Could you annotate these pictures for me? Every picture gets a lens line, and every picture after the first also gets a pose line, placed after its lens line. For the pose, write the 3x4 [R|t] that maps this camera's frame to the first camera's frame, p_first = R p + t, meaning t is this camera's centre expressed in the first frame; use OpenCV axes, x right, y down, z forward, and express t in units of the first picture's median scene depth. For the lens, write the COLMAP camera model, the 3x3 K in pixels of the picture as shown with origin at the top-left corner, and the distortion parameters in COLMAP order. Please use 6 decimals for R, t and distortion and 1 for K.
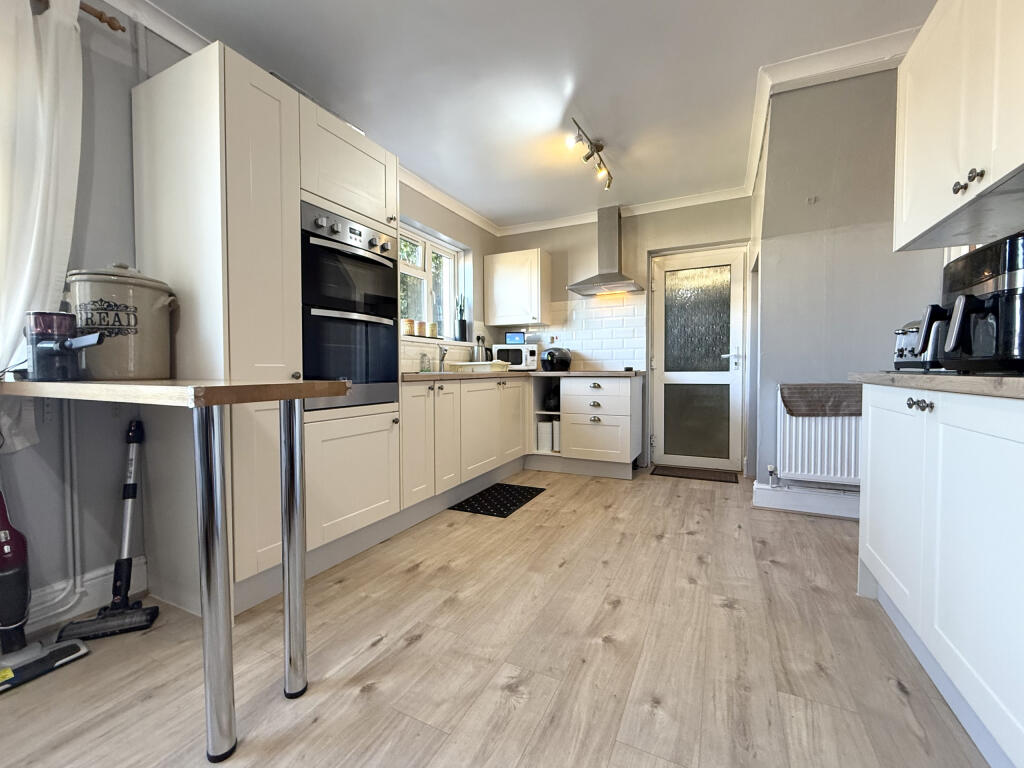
lens RADIAL K [[413.2, 0, 514.4], [0, 413.2, 381.1], [0, 0, 1]] dist [0.001340, 0.000198]
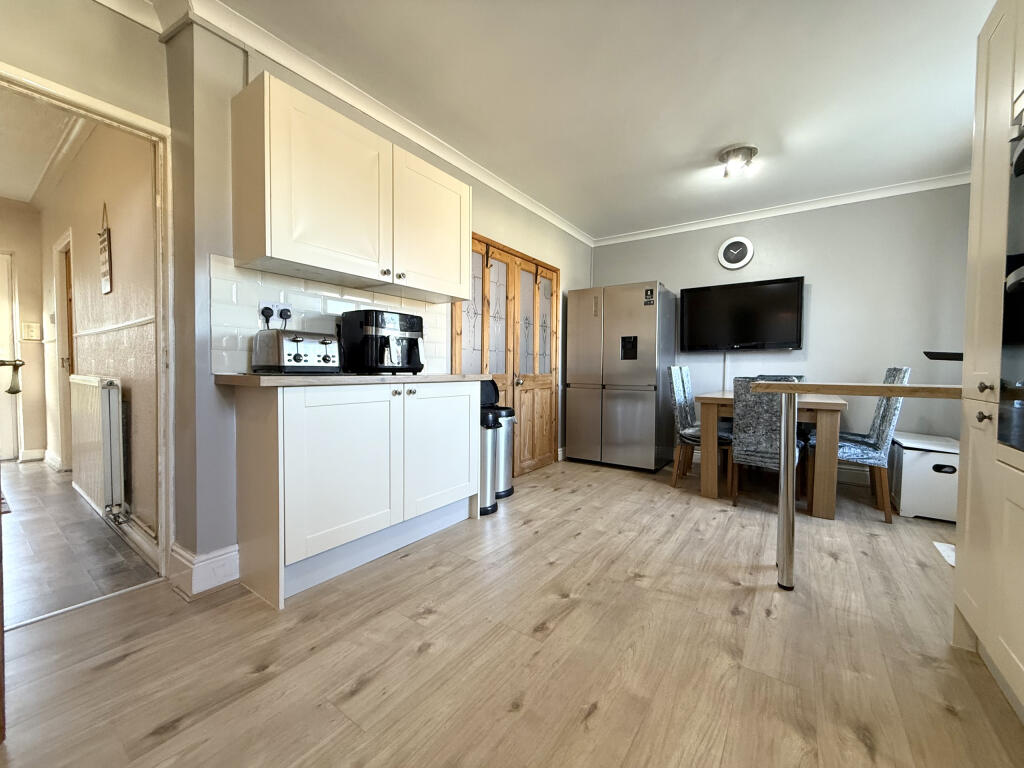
lens RADIAL K [[413.2, 0, 510.4], [0, 413.2, 381.8], [0, 0, 1]] dist [0.001340, 0.000198]
pose [[-0.986799, -0.010861, 0.161586, 0.183199], [-0.001442, 0.998299, 0.058292, -0.070470], [-0.161945, 0.057289, -0.985135, 2.065182]]
